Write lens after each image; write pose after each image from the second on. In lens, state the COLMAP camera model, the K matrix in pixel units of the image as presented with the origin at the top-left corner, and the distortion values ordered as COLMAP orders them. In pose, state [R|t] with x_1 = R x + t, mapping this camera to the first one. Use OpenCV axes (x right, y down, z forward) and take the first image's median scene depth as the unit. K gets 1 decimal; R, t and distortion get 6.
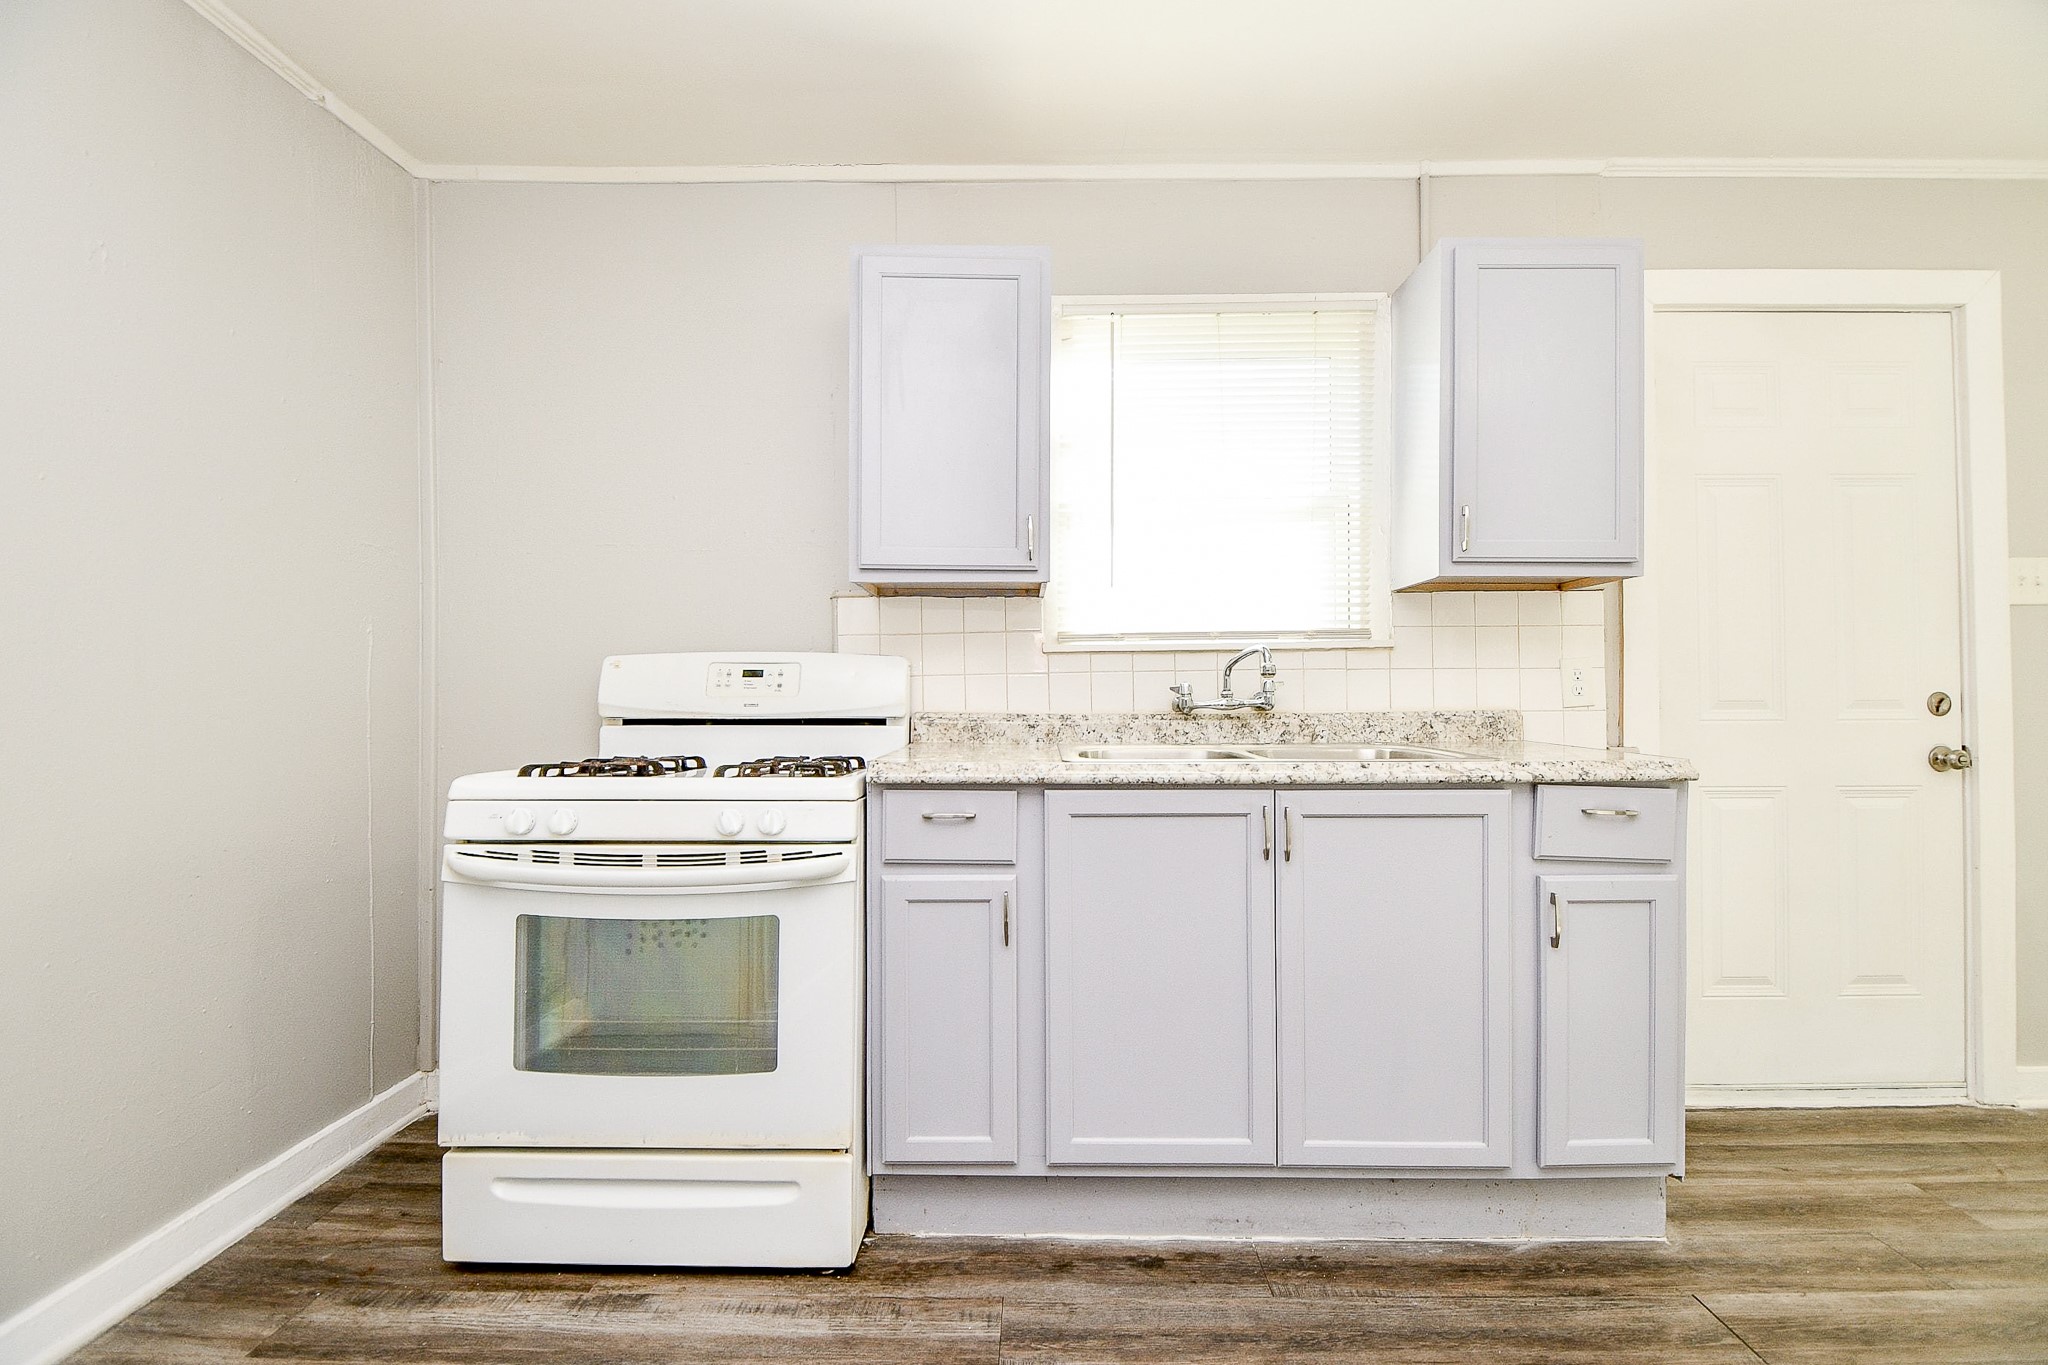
lens RADIAL K [[902.3, 0, 1028.4], [0, 902.3, 689.6], [0, 0, 1]] dist [0.005089, -0.011020]
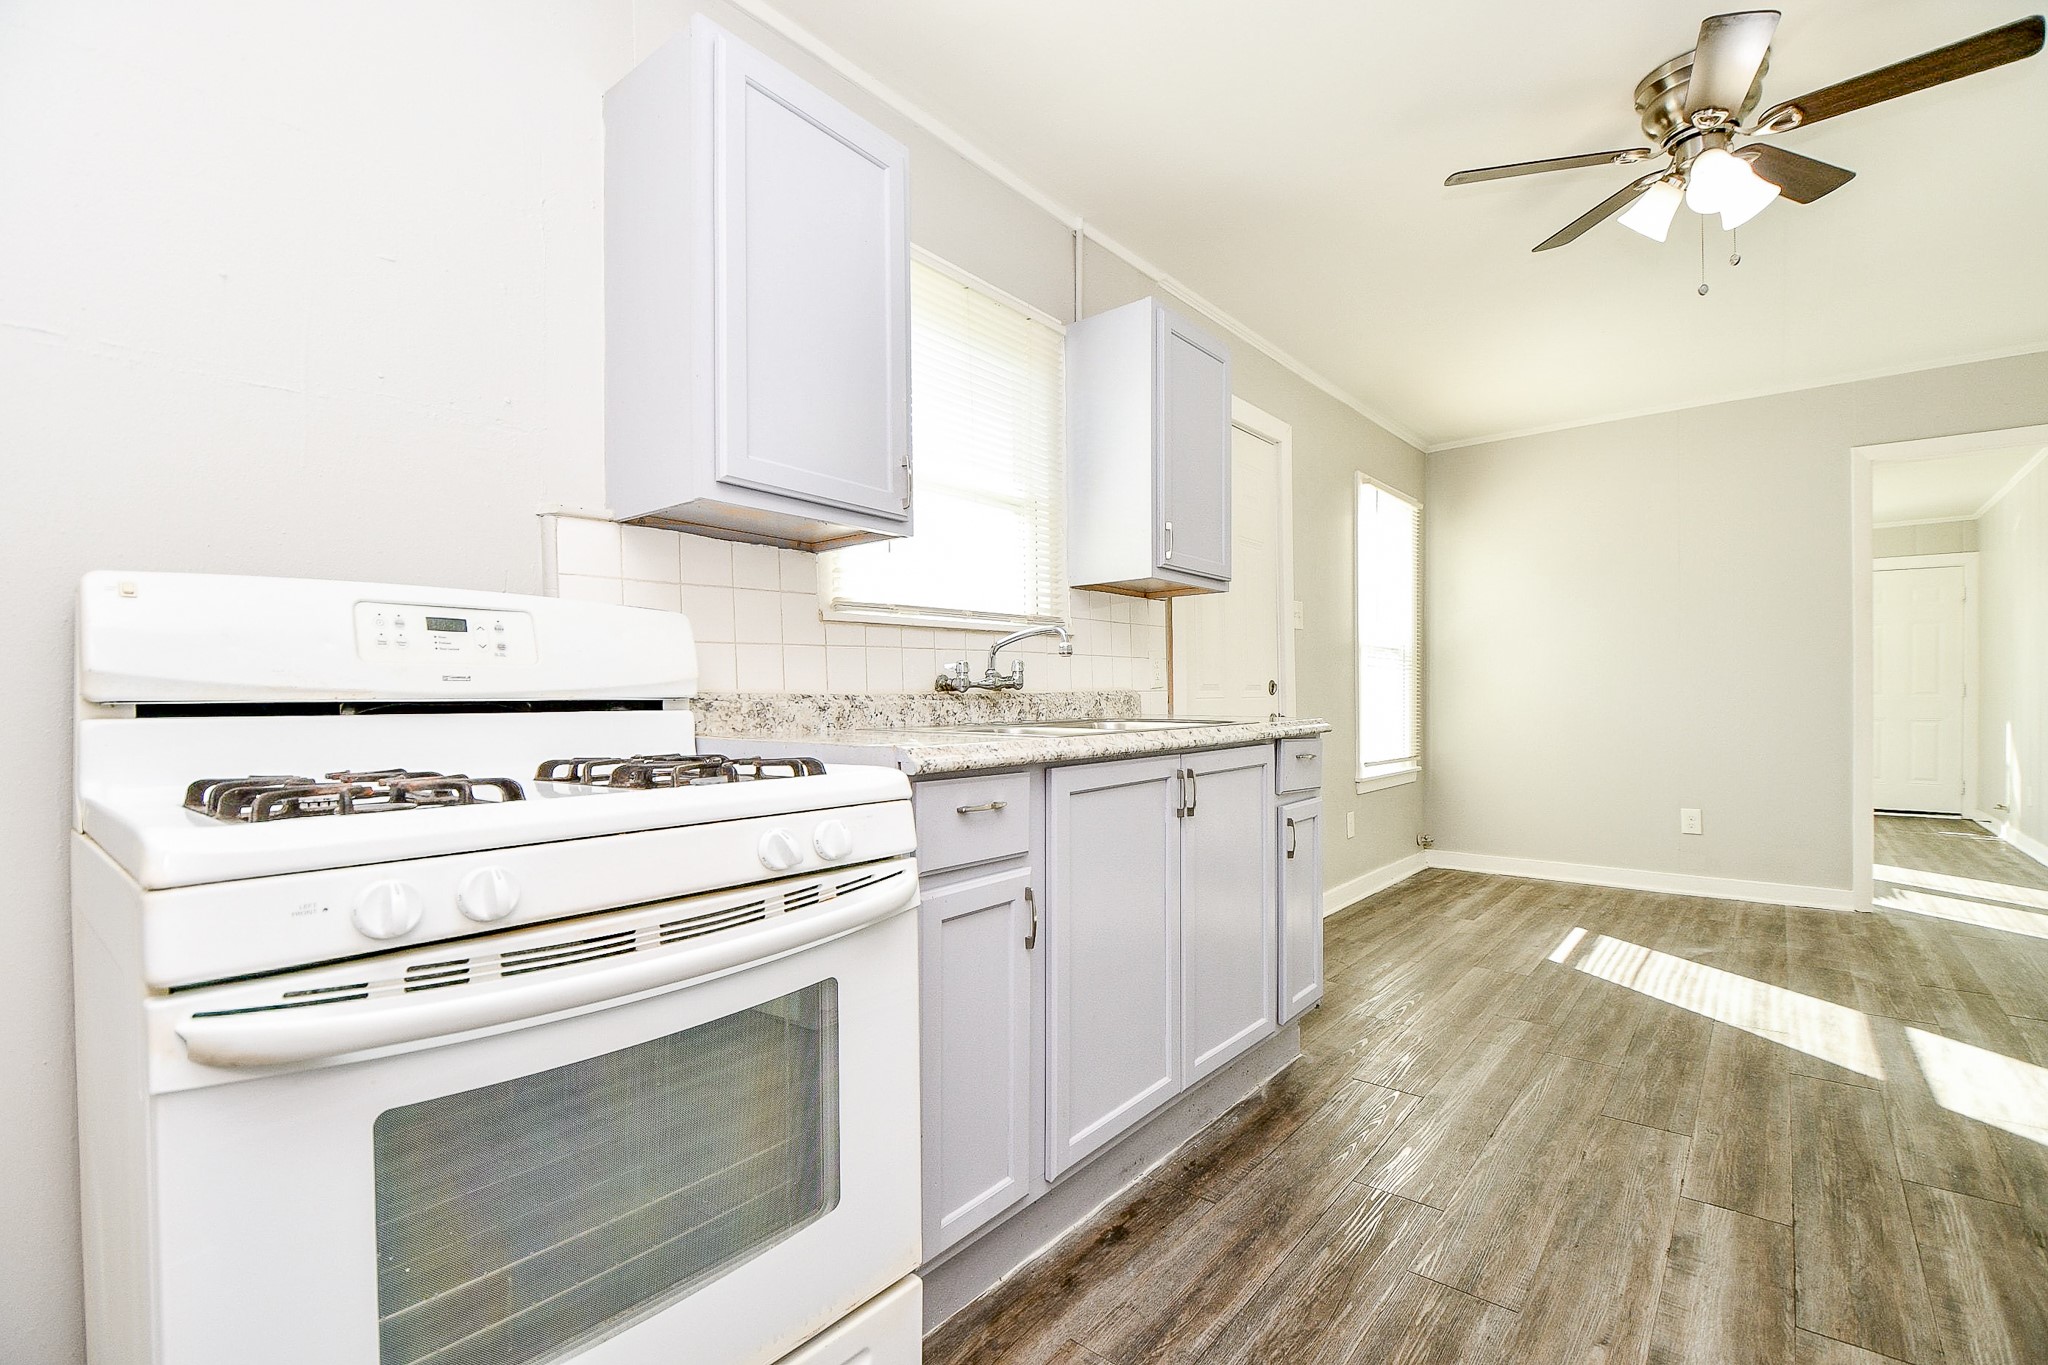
lens RADIAL K [[889.0, 0, 1045.0], [0, 889.0, 692.3], [0, 0, 1]] dist [-0.015765, -0.004903]
pose [[0.628846, -0.000401, 0.777530, -0.547471], [0.002456, 0.999996, -0.001471, 0.029980], [-0.777526, 0.002834, 0.628845, 0.362762]]
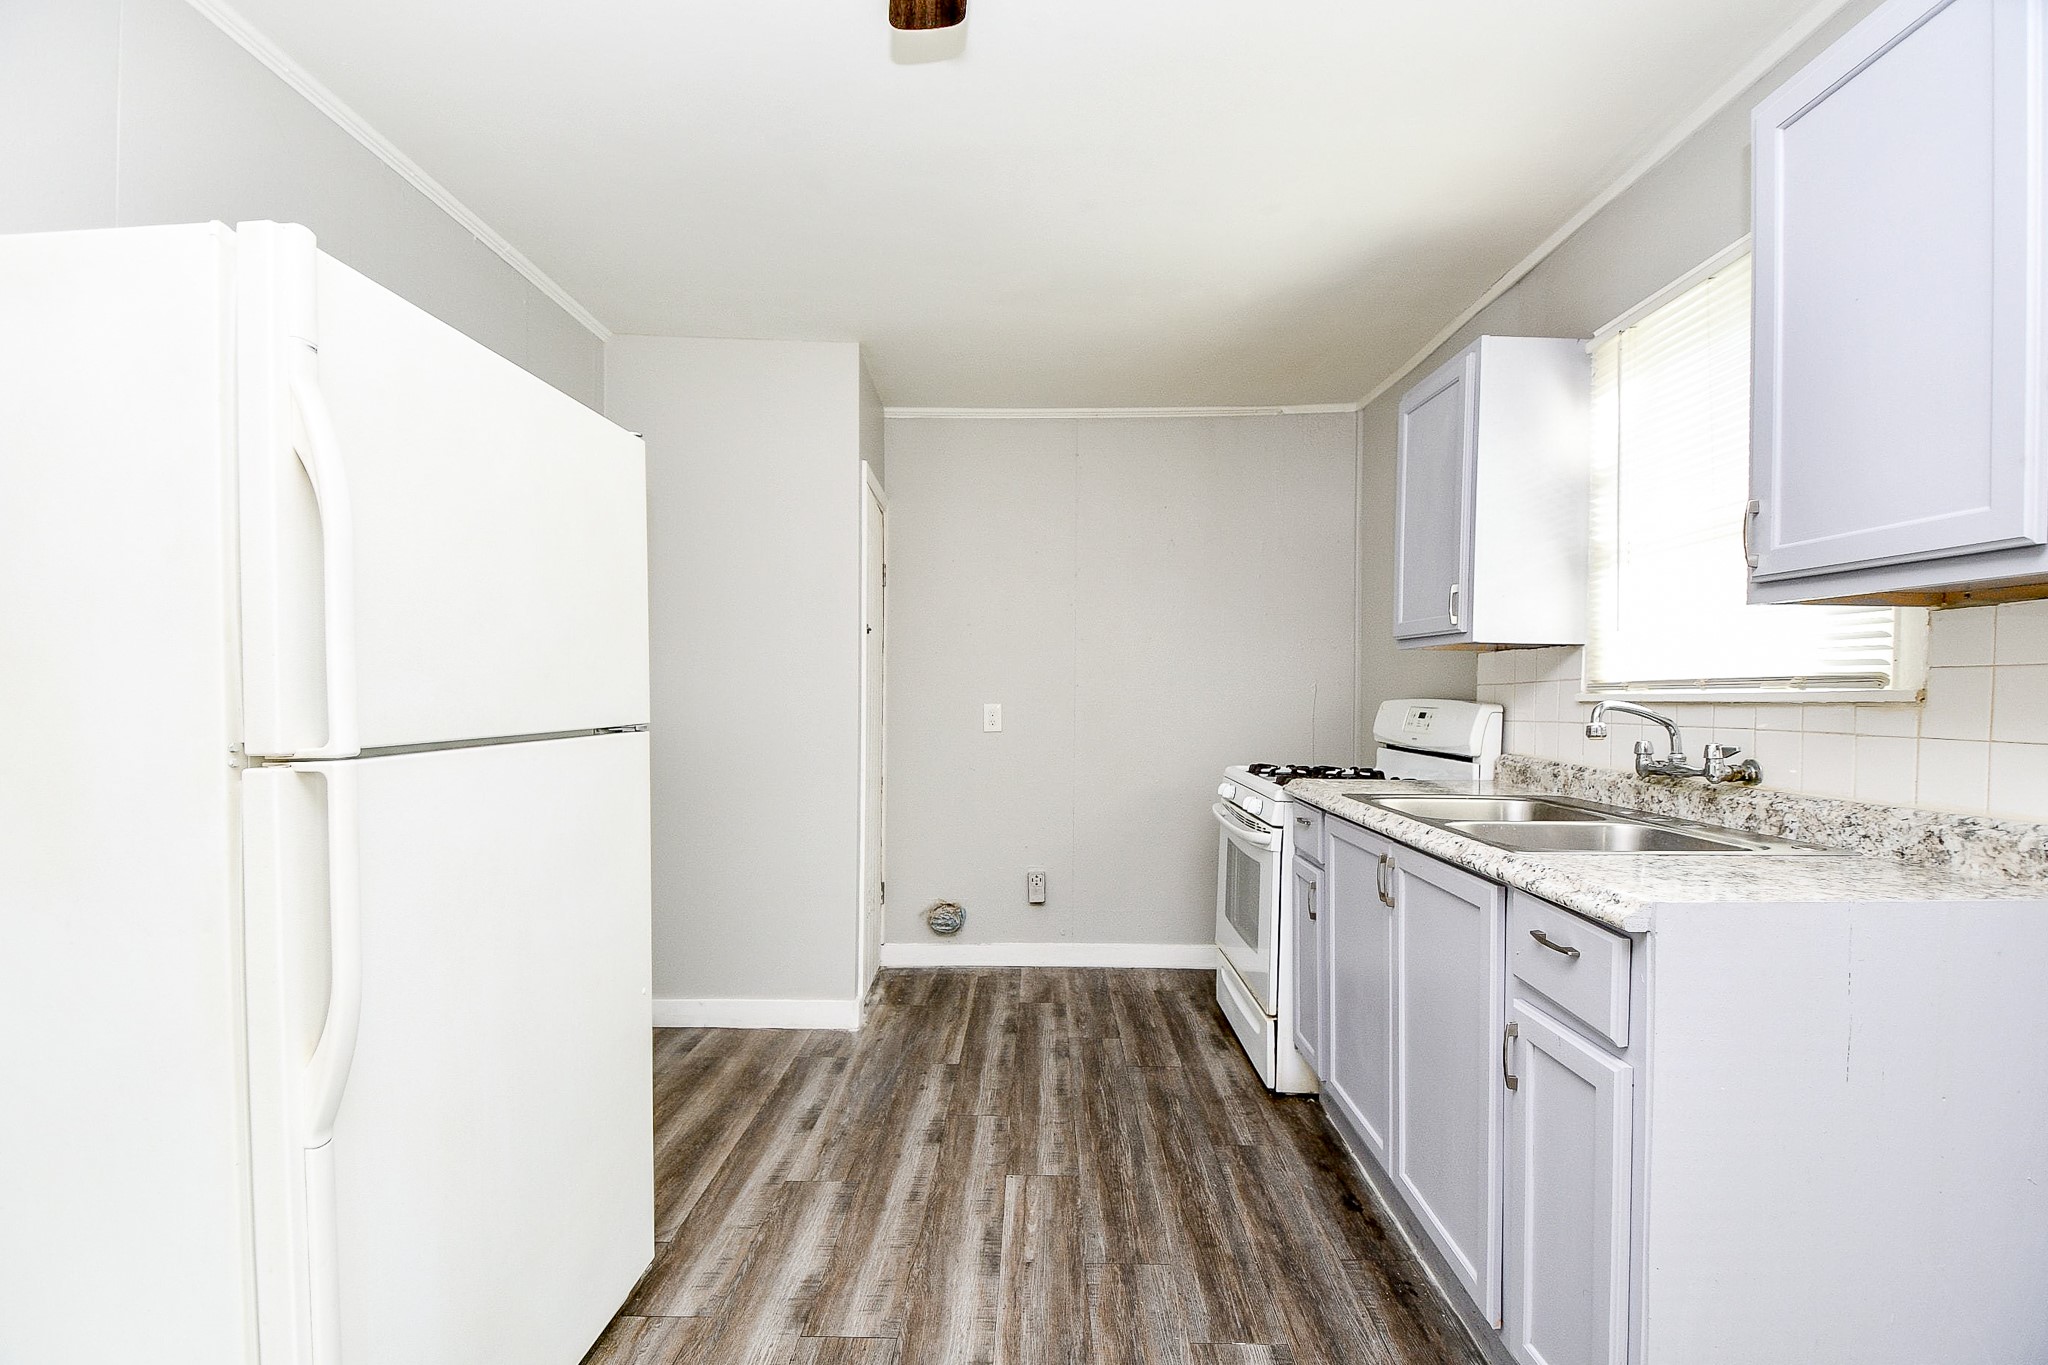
lens RADIAL K [[902.3, 0, 1037.5], [0, 902.3, 697.5], [0, 0, 1]] dist [0.005089, -0.011020]
pose [[0.008531, 0.011005, -0.999903, 1.109256], [-0.000627, 0.999939, 0.011000, -0.062694], [0.999963, 0.000533, 0.008538, 0.449733]]
